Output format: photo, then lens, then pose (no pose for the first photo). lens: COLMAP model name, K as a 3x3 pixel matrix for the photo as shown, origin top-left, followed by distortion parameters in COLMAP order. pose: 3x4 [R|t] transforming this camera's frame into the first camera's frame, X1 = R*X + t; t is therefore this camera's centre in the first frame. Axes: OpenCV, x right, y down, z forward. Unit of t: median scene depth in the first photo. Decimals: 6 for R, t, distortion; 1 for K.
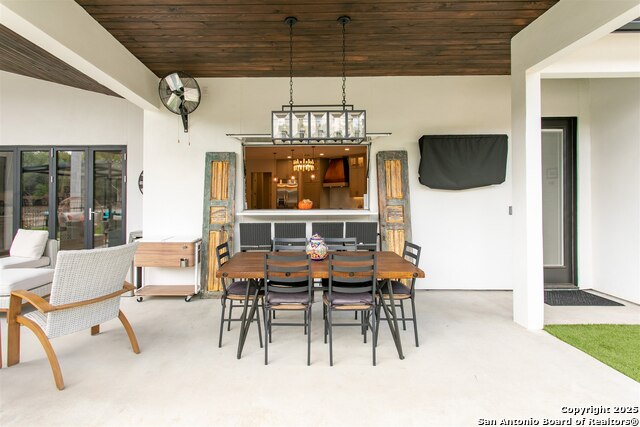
lens RADIAL K [[312.2, 0, 291.4], [0, 312.2, 202.9], [0, 0, 1]] dist [0.005183, 0.000276]
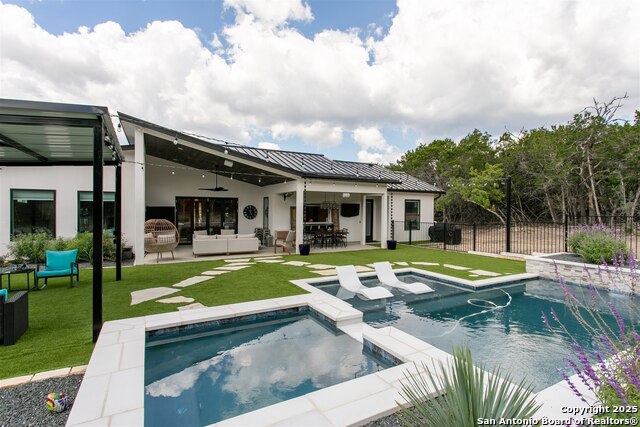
lens RADIAL K [[312.2, 0, 319.3], [0, 312.2, 212.5], [0, 0, 1]] dist [0.005183, 0.000276]
pose [[0.876775, 0.005735, 0.480866, -1.399677], [-0.008383, 0.999959, 0.003359, -0.091375], [-0.480827, -0.006976, 0.876788, -1.884240]]
